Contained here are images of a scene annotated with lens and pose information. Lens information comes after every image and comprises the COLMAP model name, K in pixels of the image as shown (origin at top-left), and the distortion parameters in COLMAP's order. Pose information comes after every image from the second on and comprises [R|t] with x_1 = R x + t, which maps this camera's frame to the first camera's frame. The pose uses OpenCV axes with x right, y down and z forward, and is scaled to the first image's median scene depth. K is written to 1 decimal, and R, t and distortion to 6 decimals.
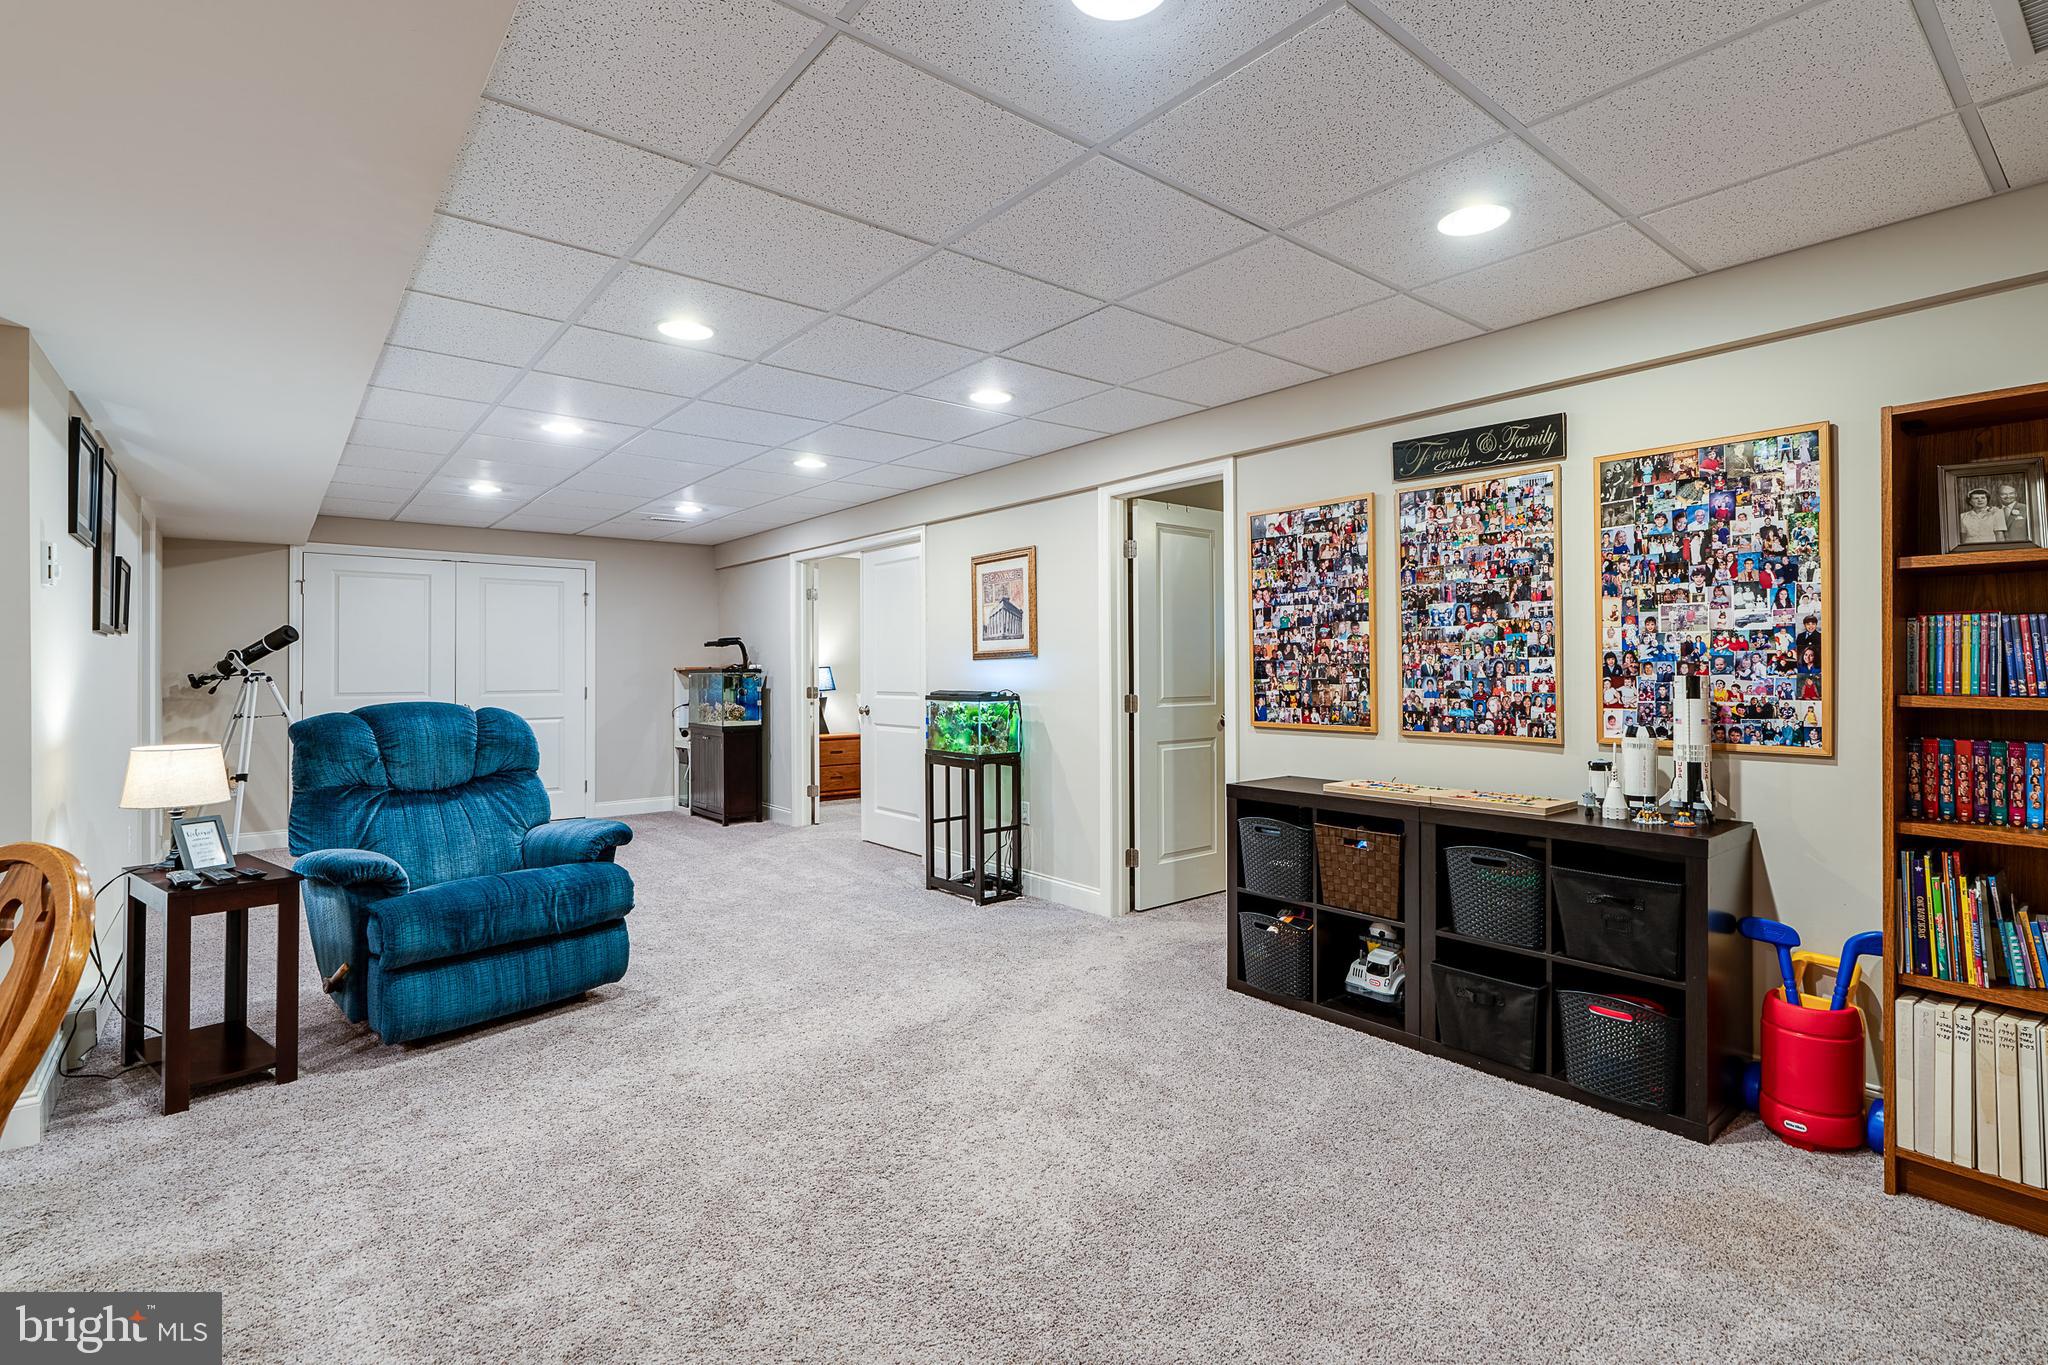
lens RADIAL K [[961.5, 0, 1062.0], [0, 961.5, 665.1], [0, 0, 1]] dist [-0.001940, 0.000334]
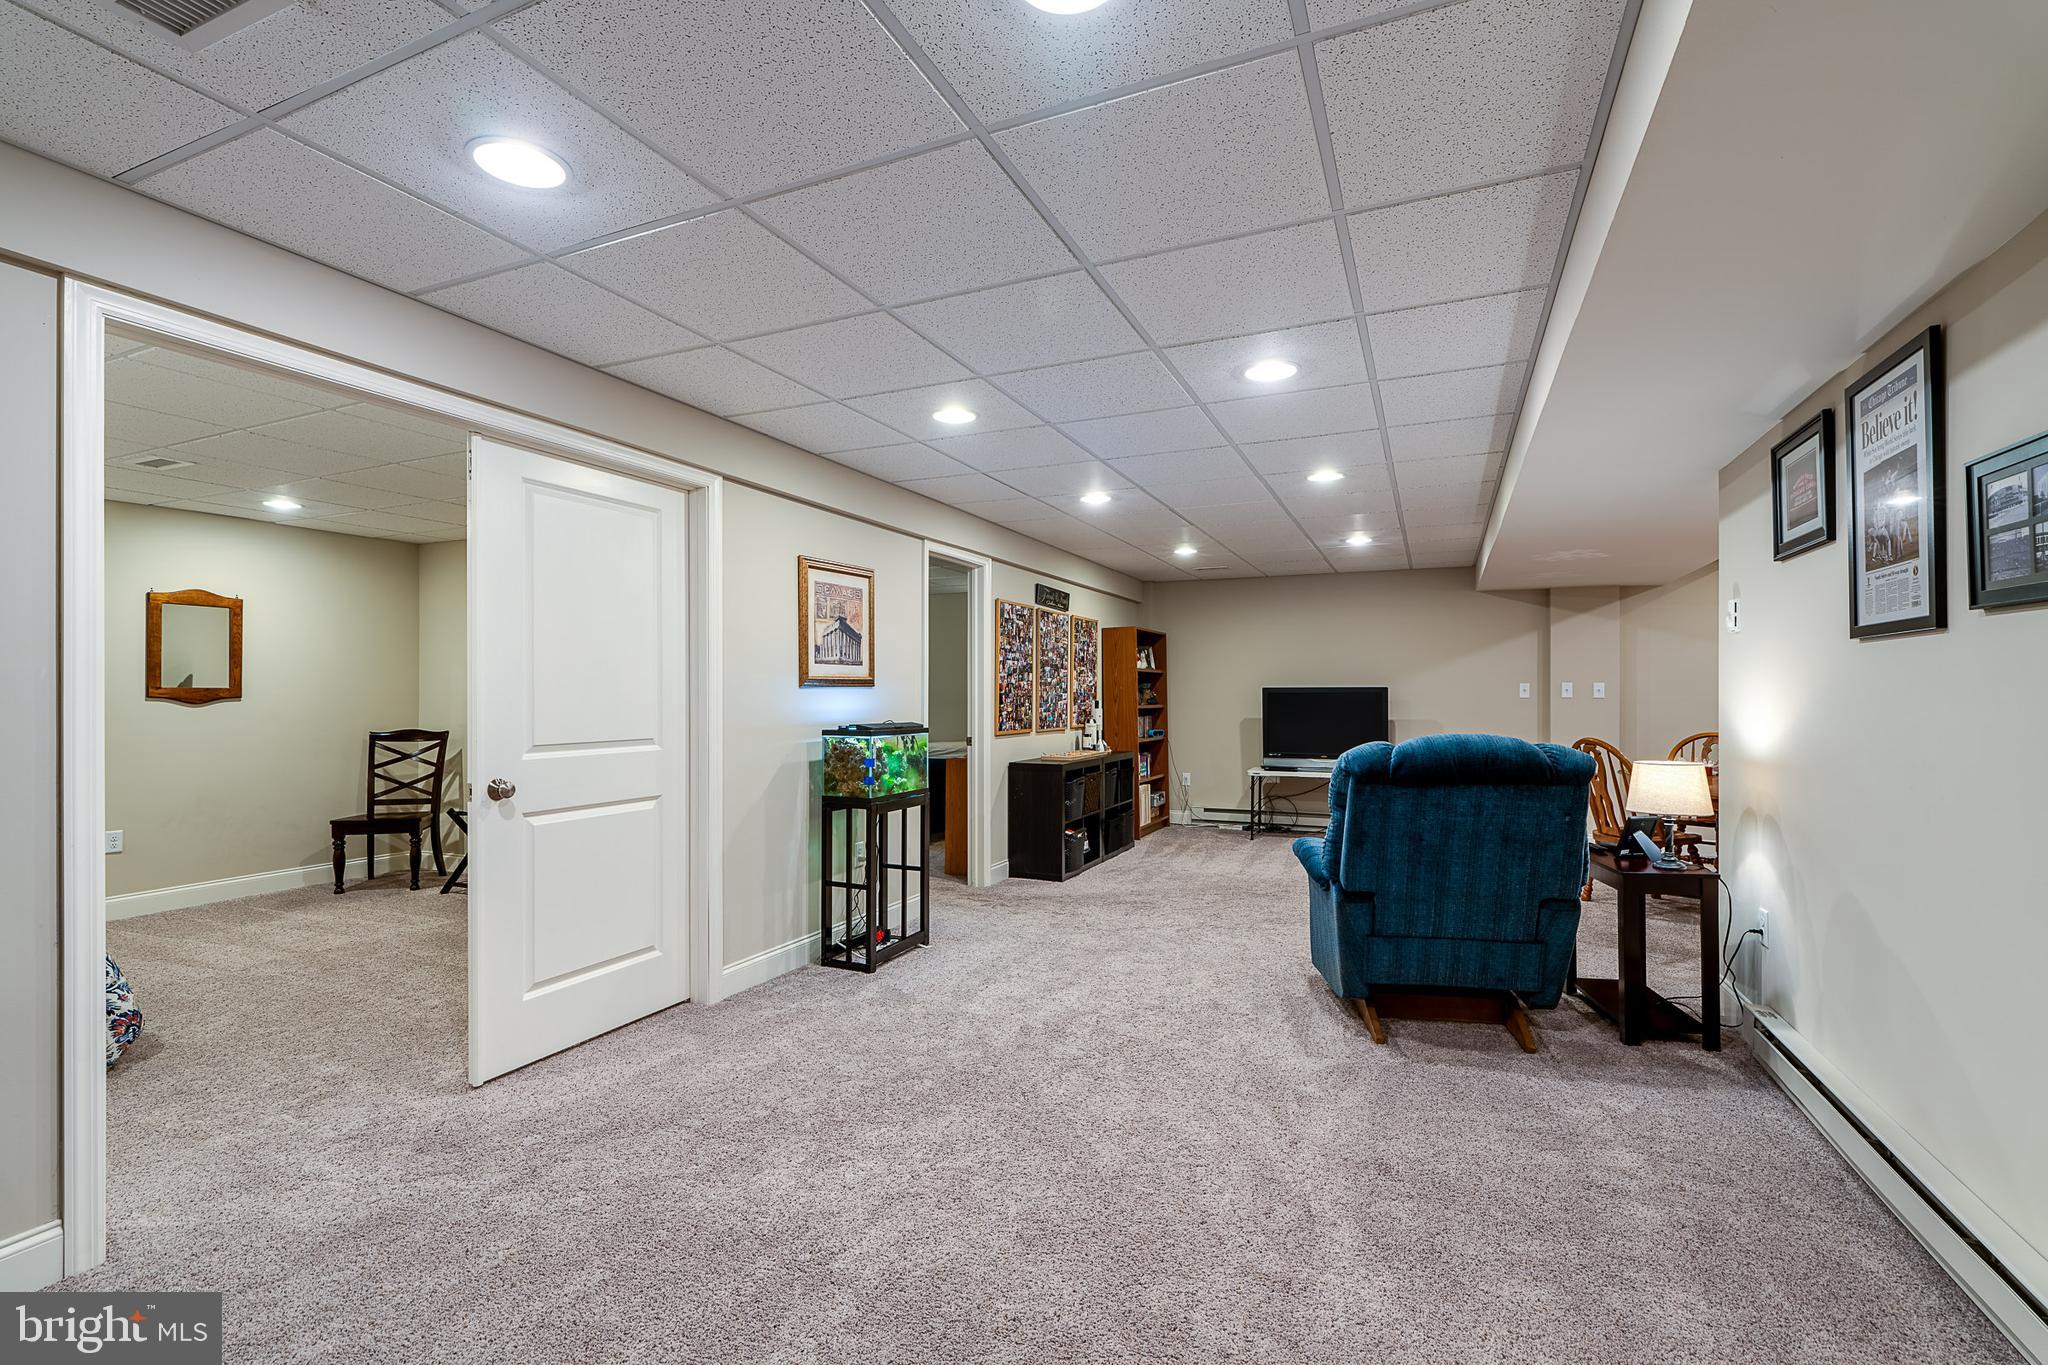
lens RADIAL K [[921.8, 0, 1019.2], [0, 921.8, 694.4], [0, 0, 1]] dist [-0.000094, 0.000104]
pose [[-0.427090, 0.006610, 0.904185, -1.507425], [0.000886, 0.999976, -0.006891, 0.010286], [-0.904209, -0.002142, -0.427086, 2.067904]]
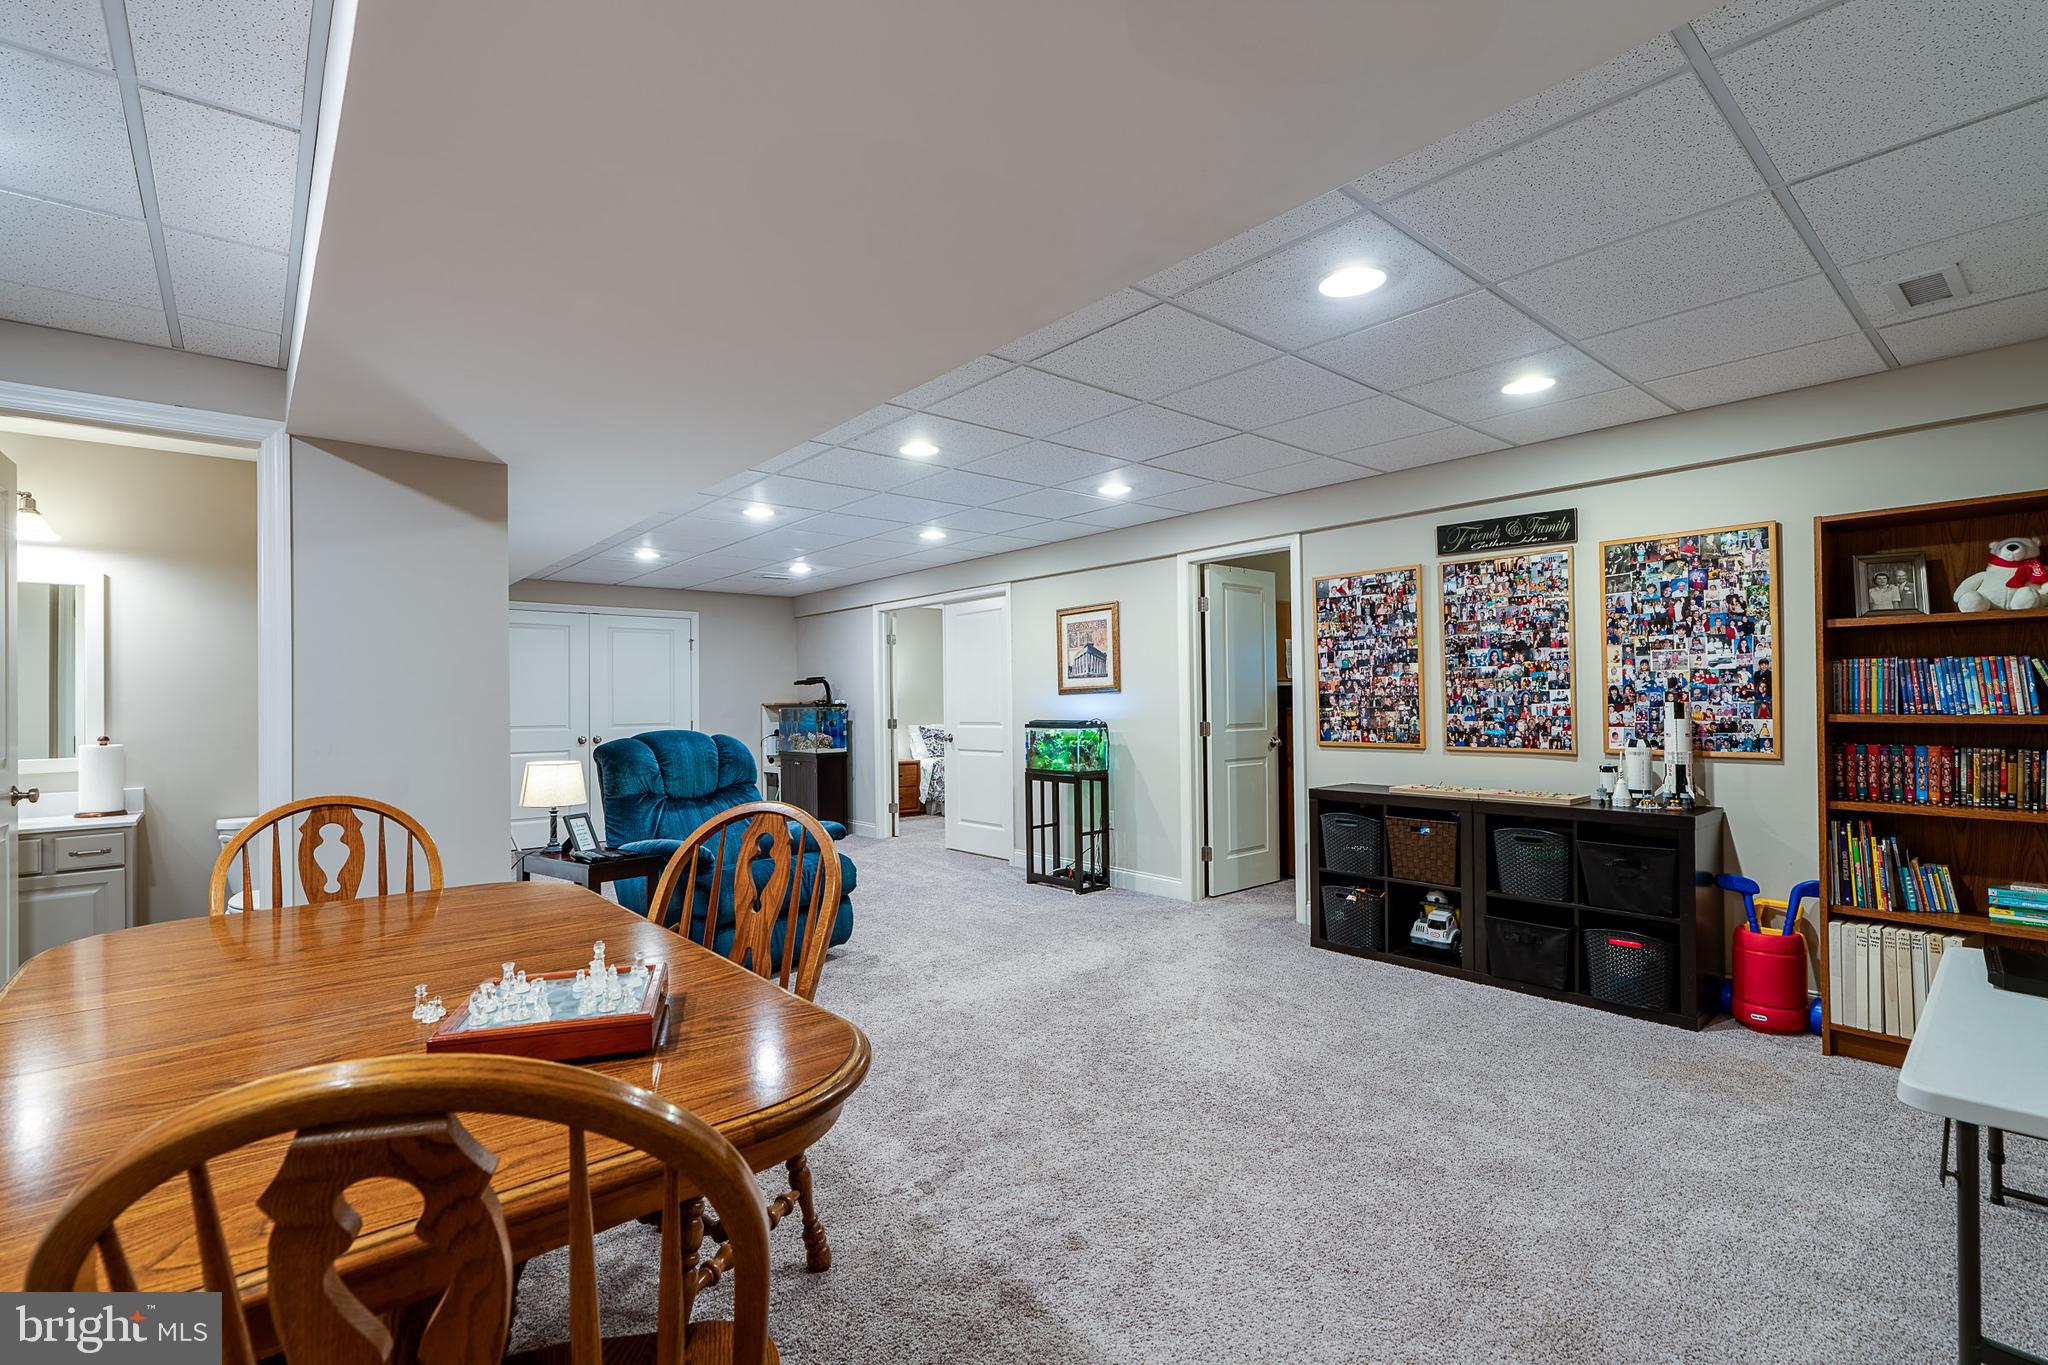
lens RADIAL K [[921.8, 0, 1019.2], [0, 921.8, 694.4], [0, 0, 1]] dist [-0.000094, 0.000104]
pose [[0.999975, -0.006873, 0.001632, -0.256803], [0.006882, 0.999961, -0.005519, 0.000493], [-0.001594, 0.005530, 0.999983, -0.284646]]
